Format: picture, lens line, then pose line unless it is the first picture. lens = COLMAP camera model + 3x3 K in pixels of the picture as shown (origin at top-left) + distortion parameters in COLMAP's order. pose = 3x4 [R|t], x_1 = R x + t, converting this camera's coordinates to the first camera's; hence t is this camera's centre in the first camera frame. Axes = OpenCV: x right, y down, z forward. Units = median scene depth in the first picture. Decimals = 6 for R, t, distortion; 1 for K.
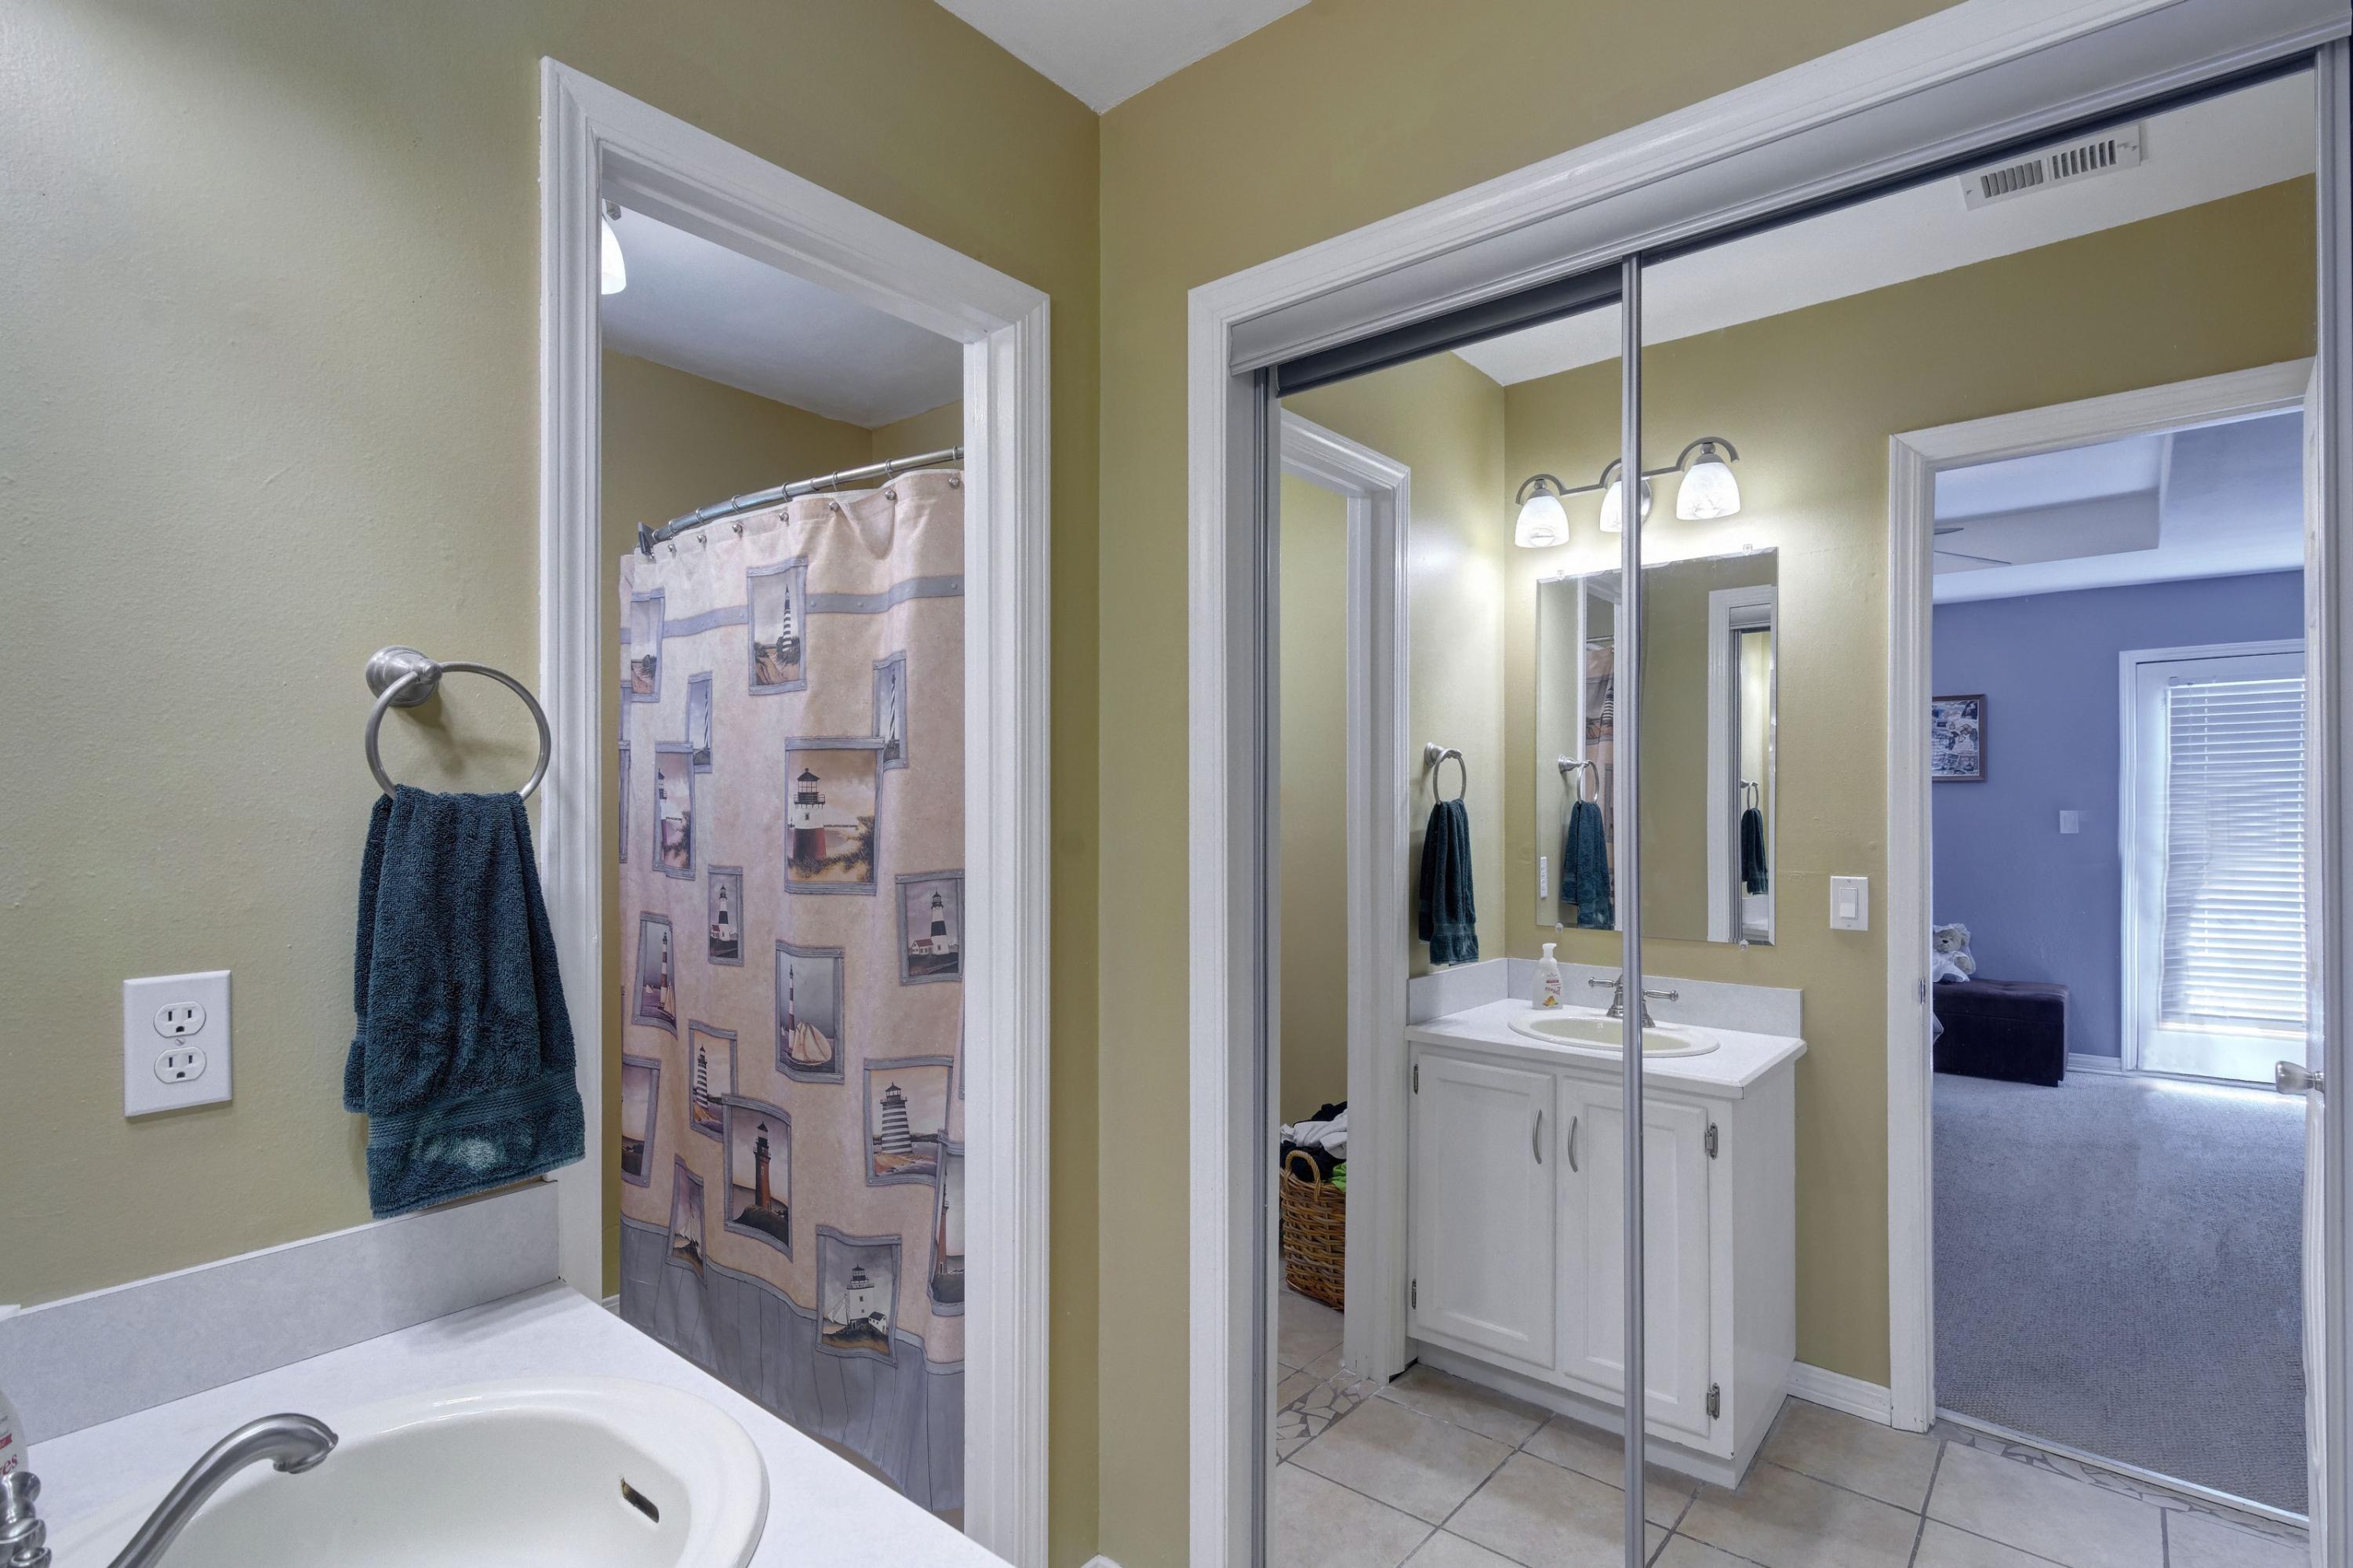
lens RADIAL K [[1145.5, 0, 1164.6], [0, 1145.5, 797.0], [0, 0, 1]] dist [0.005243, -0.002434]
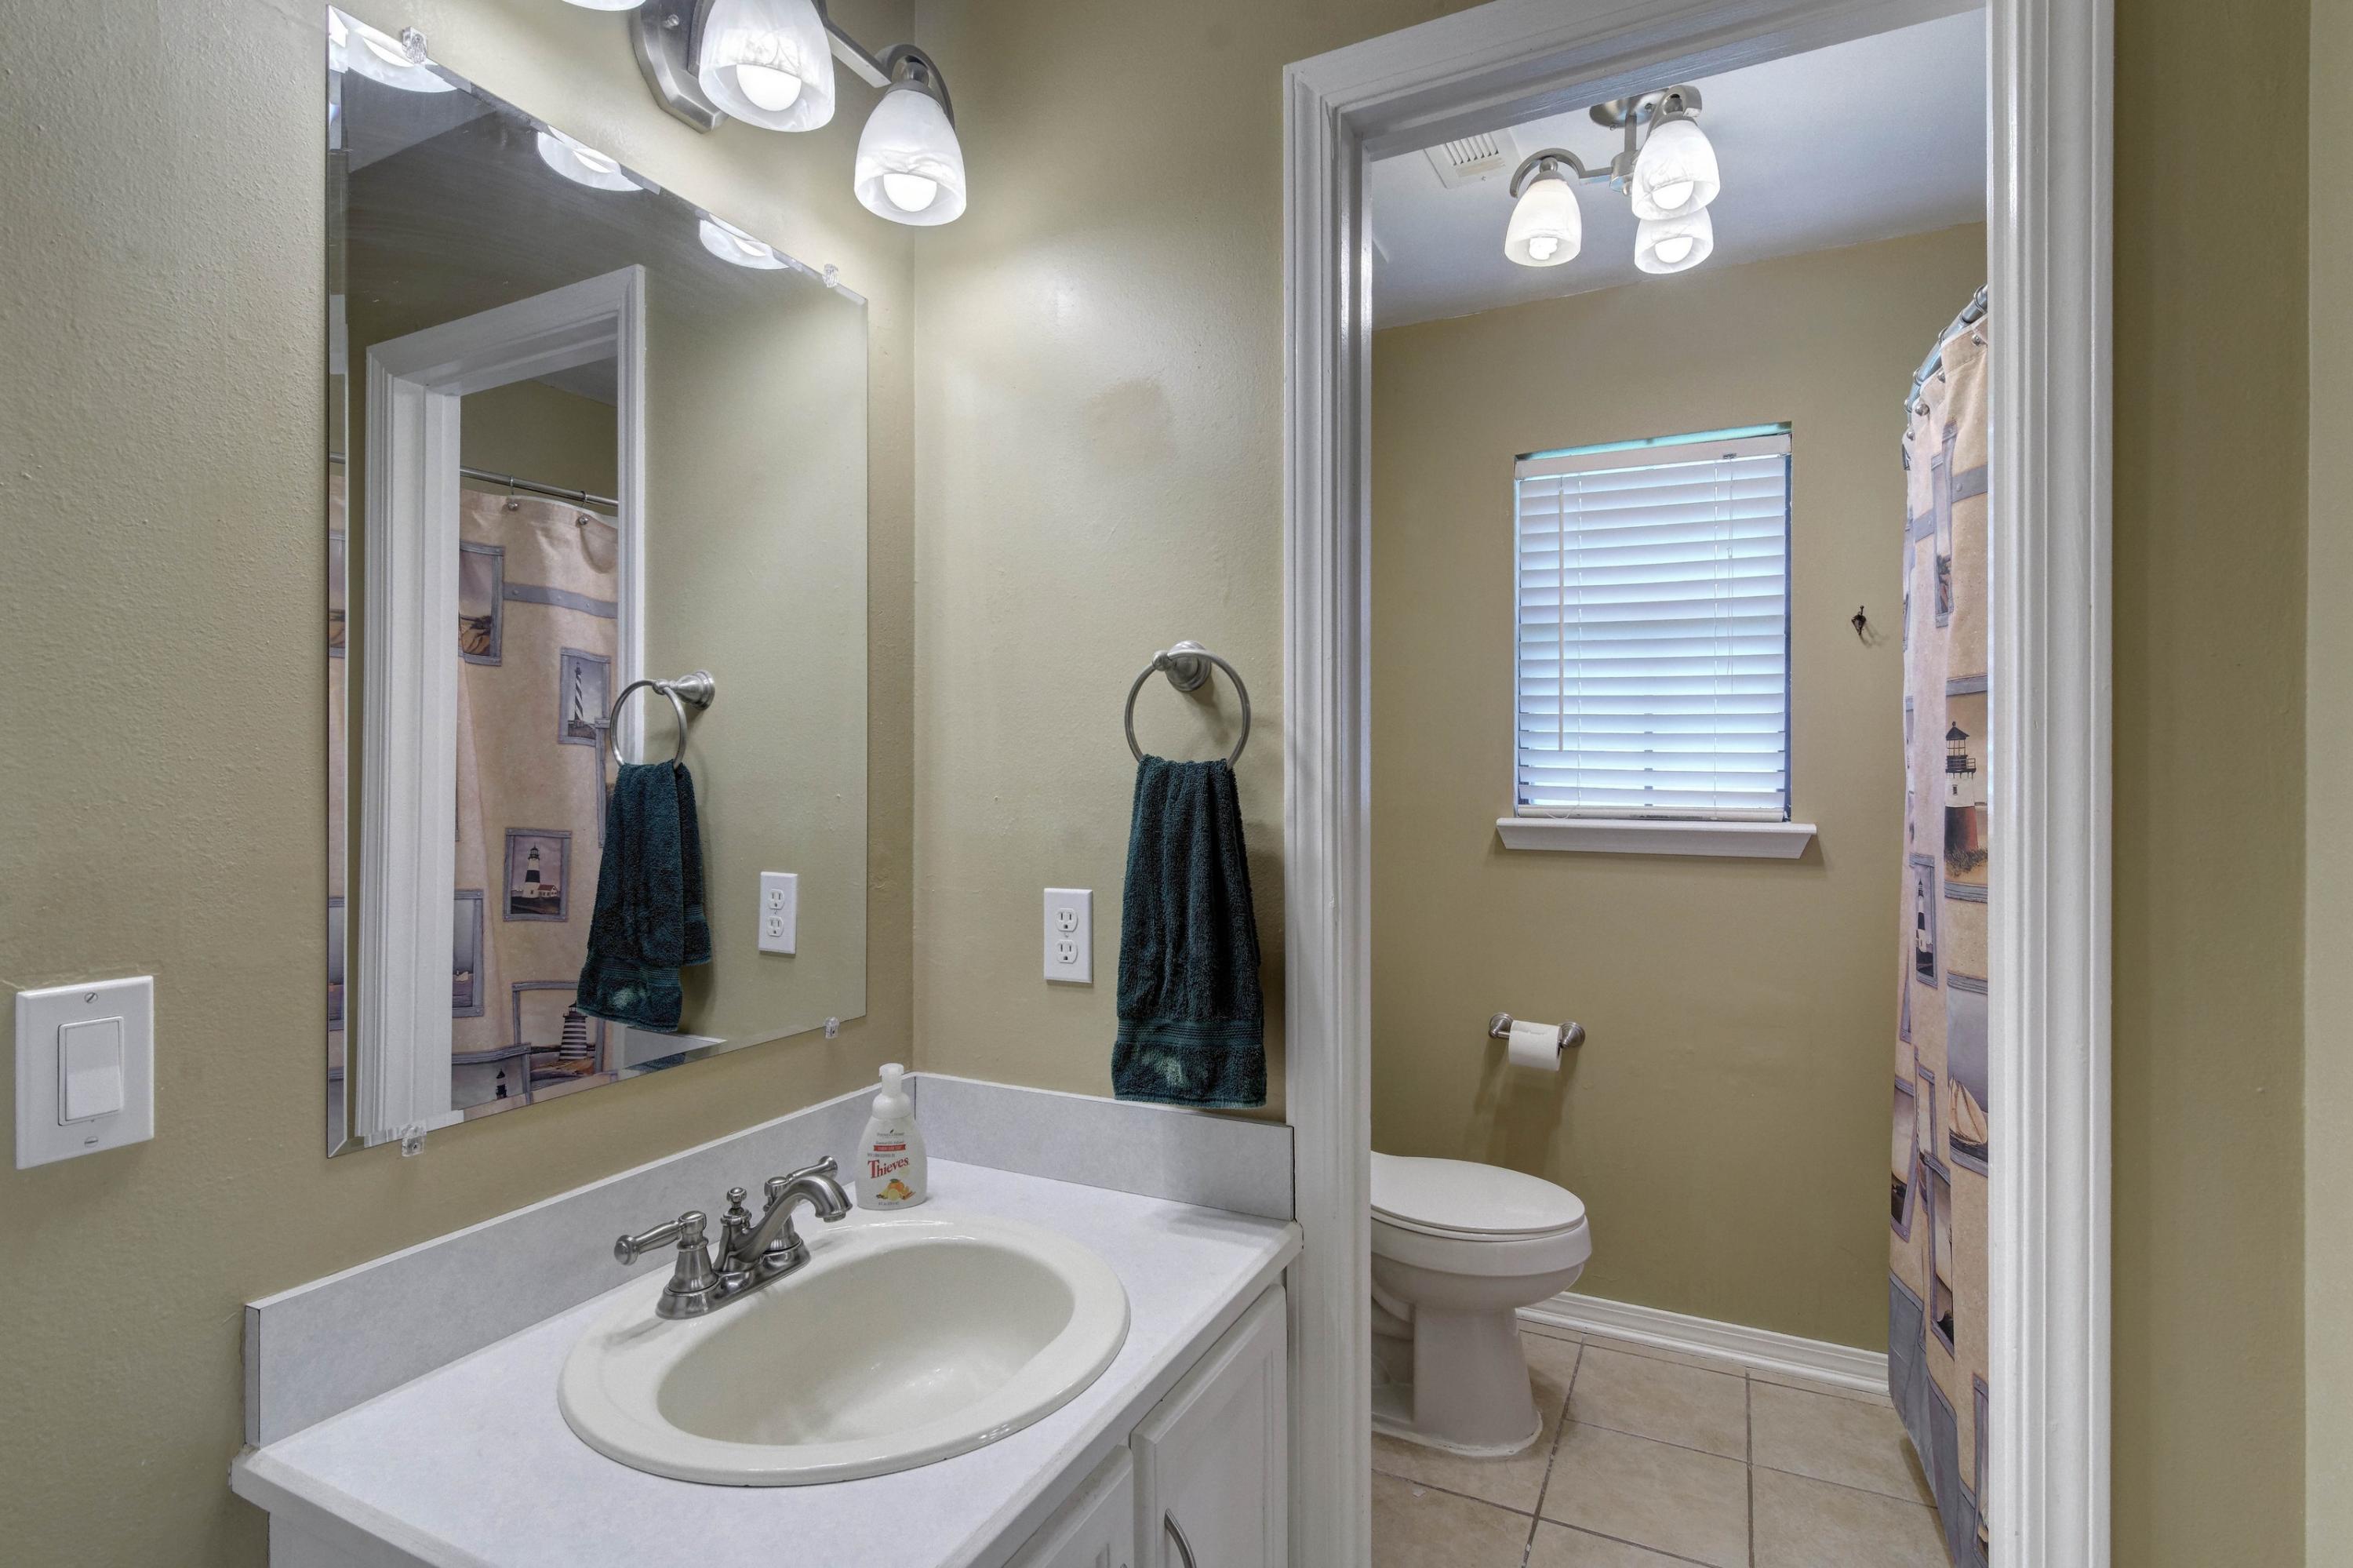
lens RADIAL K [[1145.5, 0, 1166.1], [0, 1145.5, 779.3], [0, 0, 1]] dist [0.005243, -0.002434]
pose [[0.227358, -0.000036, -0.973811, 0.531075], [0.005295, 0.999985, 0.001199, 0.014402], [0.973797, -0.005429, 0.227355, 0.733528]]
